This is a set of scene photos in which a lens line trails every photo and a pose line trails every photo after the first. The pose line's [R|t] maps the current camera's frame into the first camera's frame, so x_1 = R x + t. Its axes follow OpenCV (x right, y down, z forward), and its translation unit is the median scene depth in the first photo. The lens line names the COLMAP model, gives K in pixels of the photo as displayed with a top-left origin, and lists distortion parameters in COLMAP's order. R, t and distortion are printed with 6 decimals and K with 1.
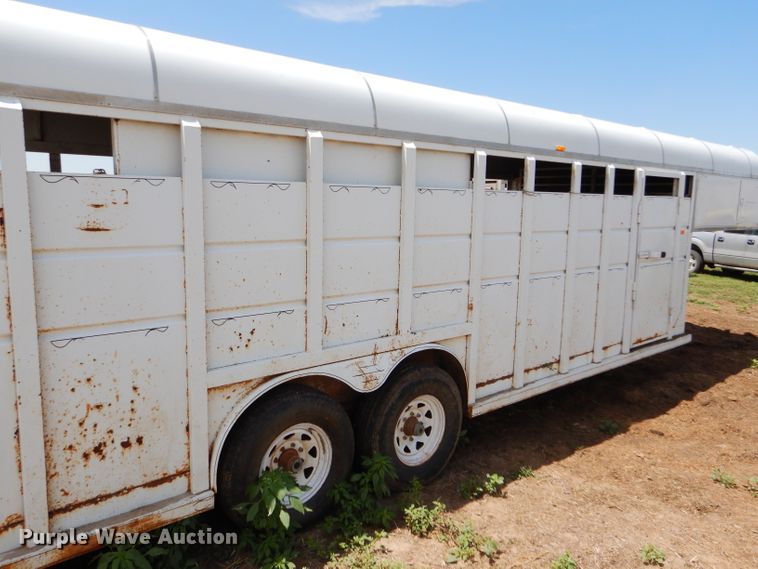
lens RADIAL K [[585.8, 0, 374.4], [0, 585.8, 280.1], [0, 0, 1]] dist [0.013680, -0.008690]
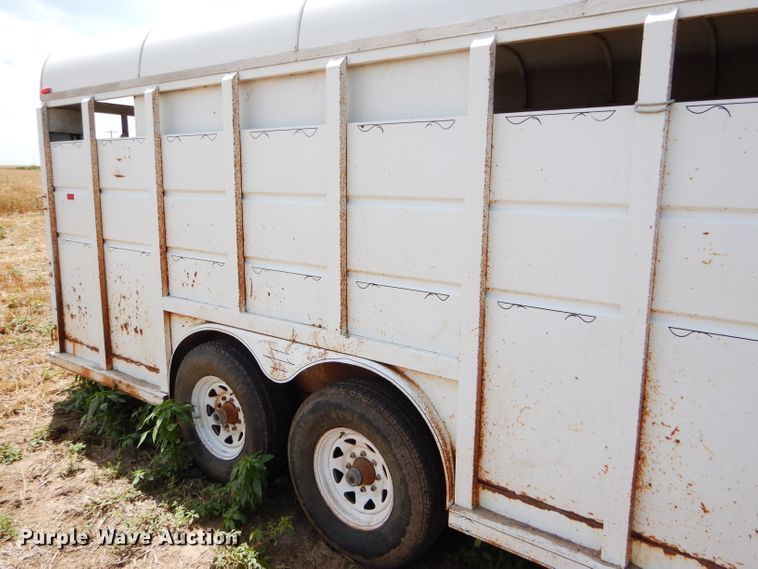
lens RADIAL K [[585.8, 0, 374.4], [0, 585.8, 280.1], [0, 0, 1]] dist [0.013680, -0.008690]
pose [[0.207643, 0.151871, -0.966343, 0.631794], [-0.136026, 0.982759, 0.125223, -0.057063], [0.968701, 0.105446, 0.224722, 0.743166]]
